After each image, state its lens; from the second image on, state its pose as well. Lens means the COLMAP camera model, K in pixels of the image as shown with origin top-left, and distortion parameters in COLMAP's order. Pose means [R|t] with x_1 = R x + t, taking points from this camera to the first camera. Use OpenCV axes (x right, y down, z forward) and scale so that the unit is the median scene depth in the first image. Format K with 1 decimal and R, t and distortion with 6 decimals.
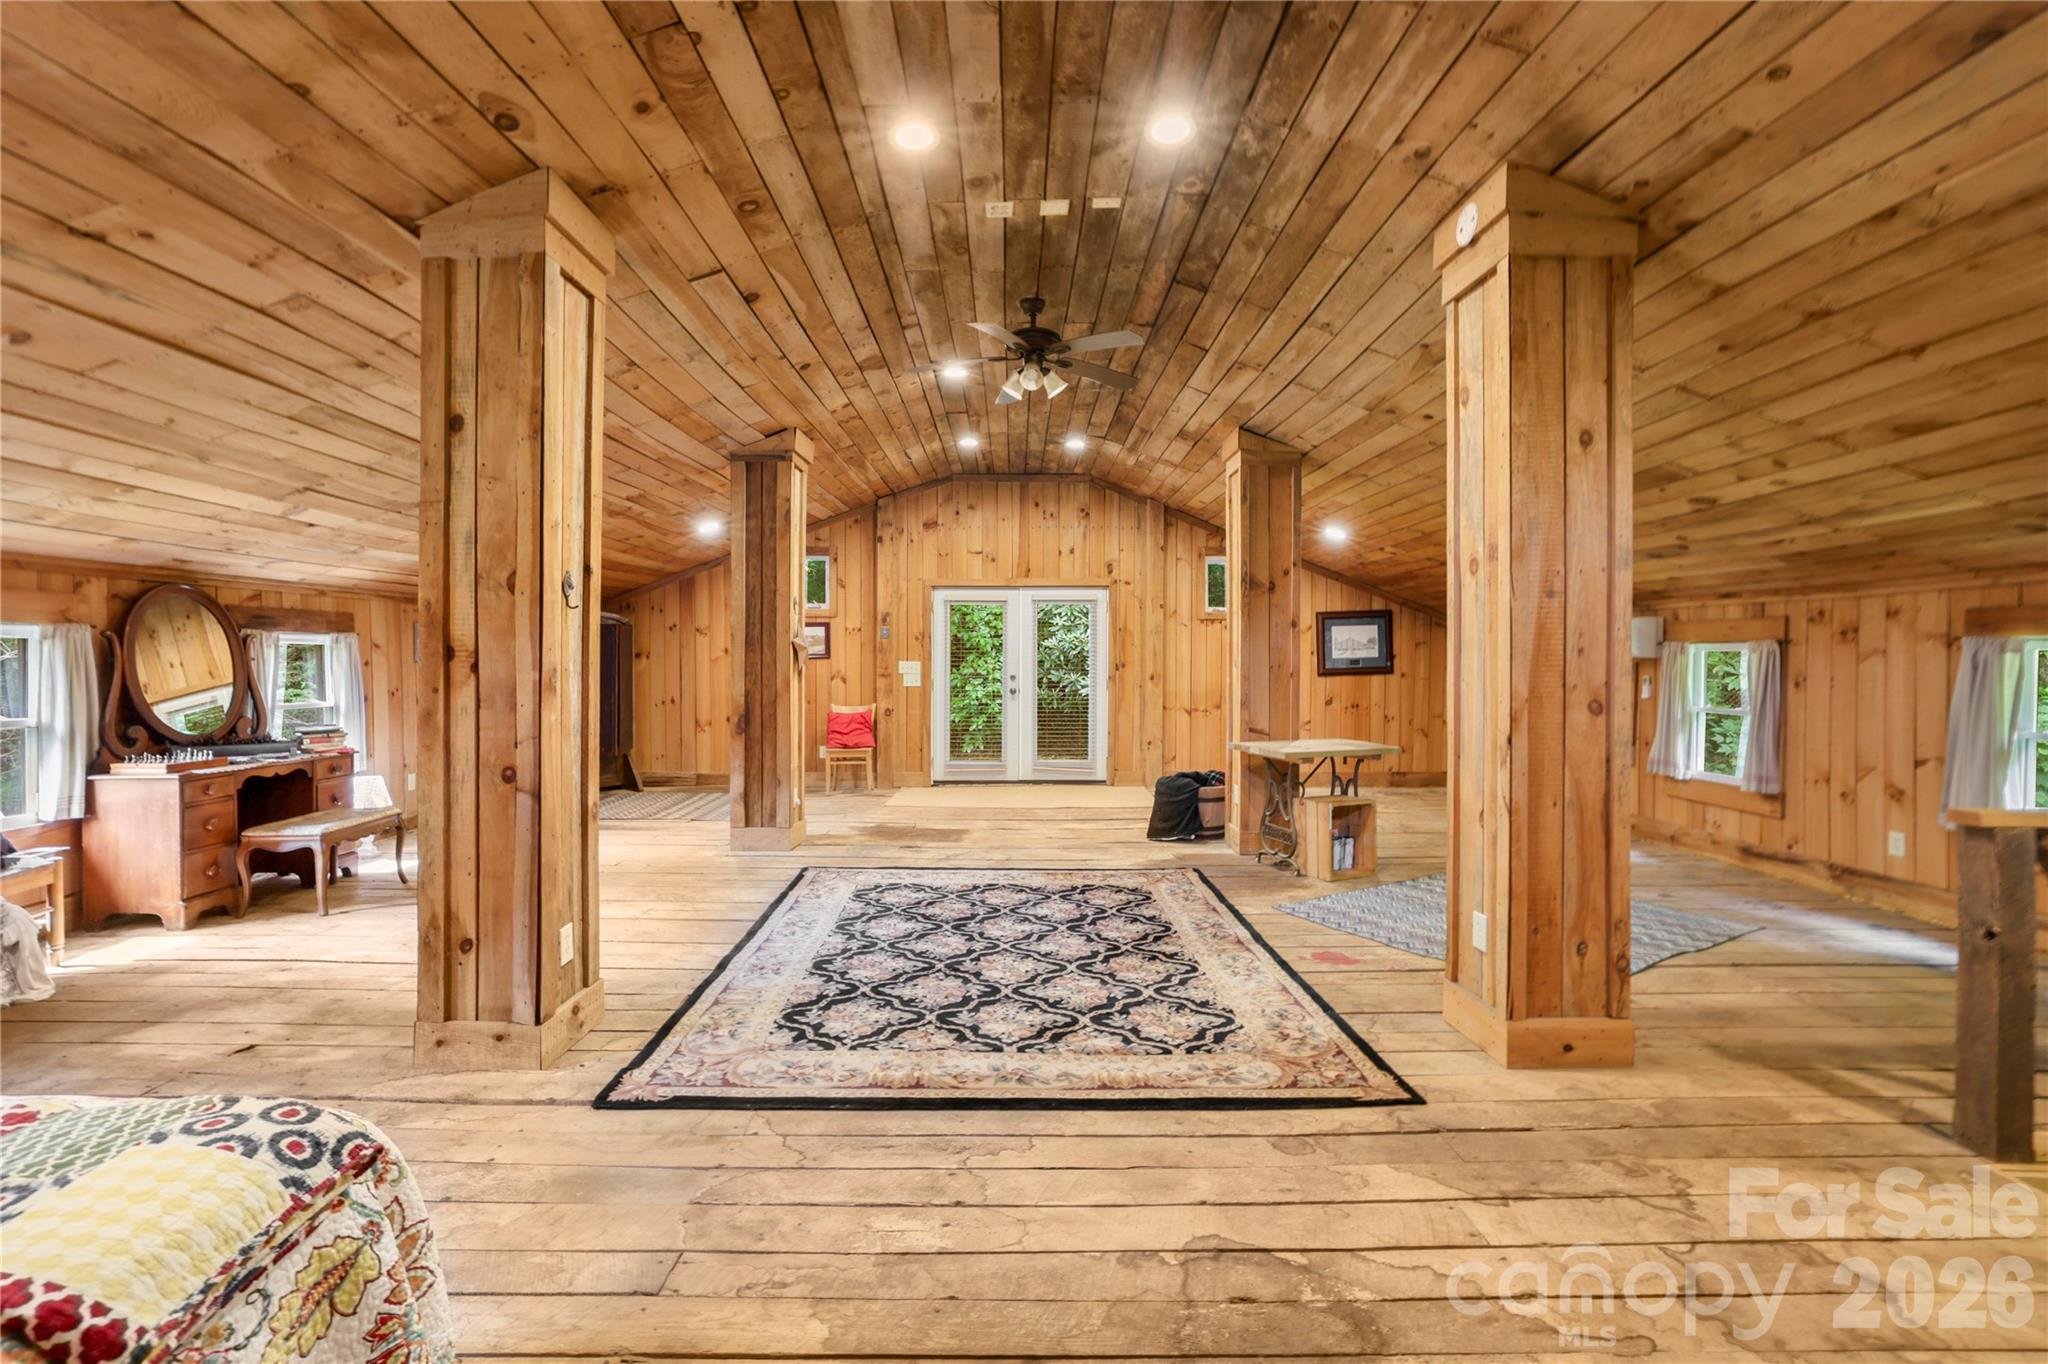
lens RADIAL K [[919.7, 0, 1024.0], [0, 919.7, 682.0], [0, 0, 1]] dist [0.014744, 0.000076]
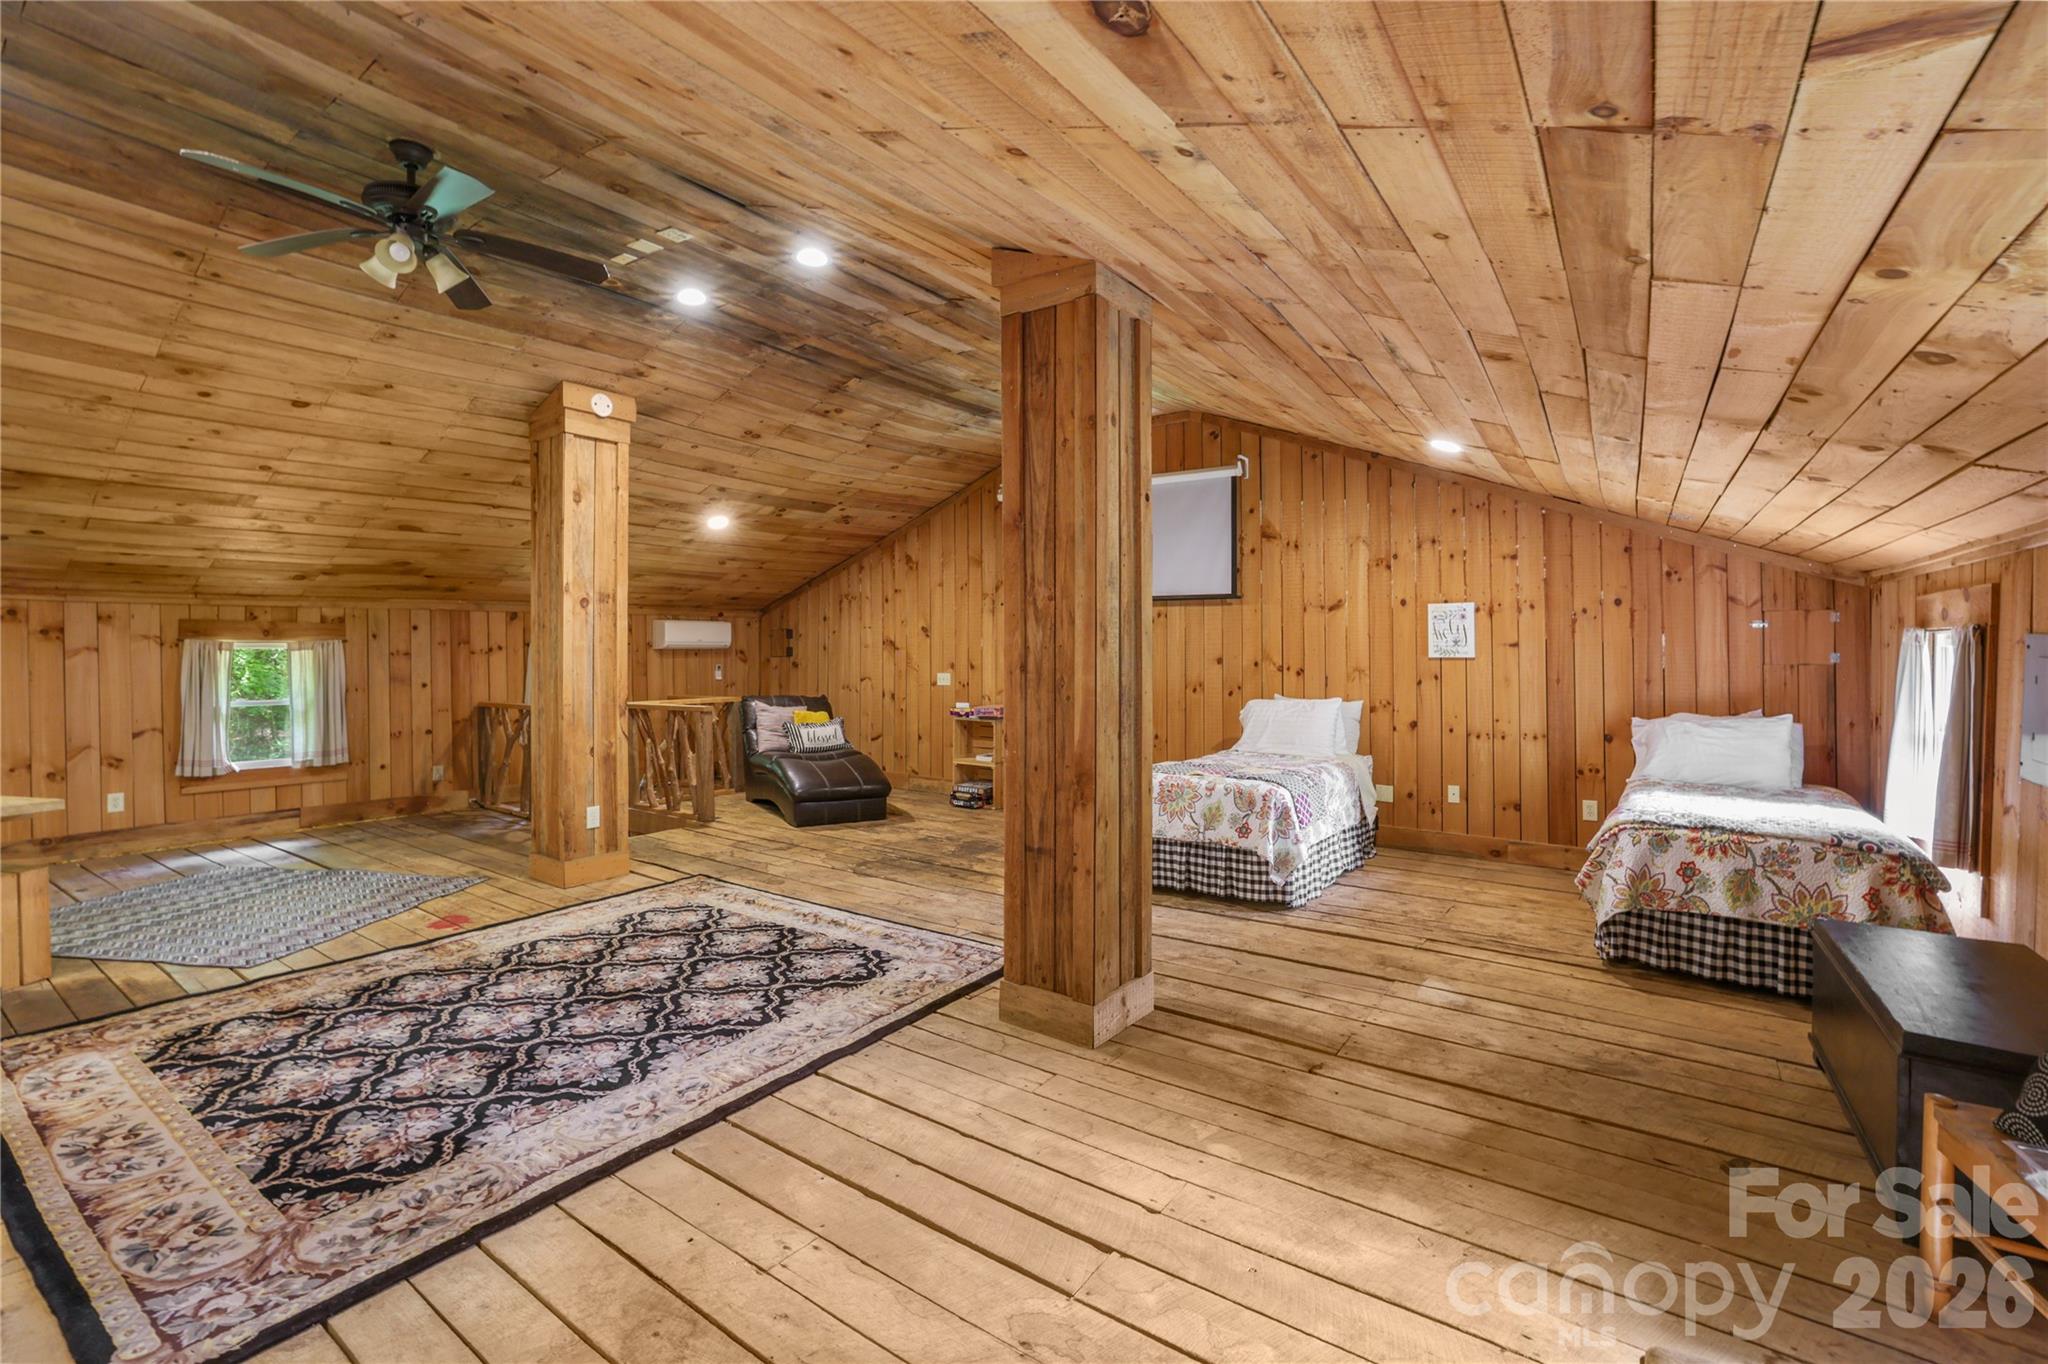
lens RADIAL K [[899.1, 0, 1009.8], [0, 899.1, 666.7], [0, 0, 1]] dist [-0.029725, 0.000304]
pose [[-0.811419, -0.012958, 0.584321, -0.832463], [0.011631, 0.999198, 0.038311, -0.045415], [-0.584349, 0.037882, -0.810618, 1.432283]]
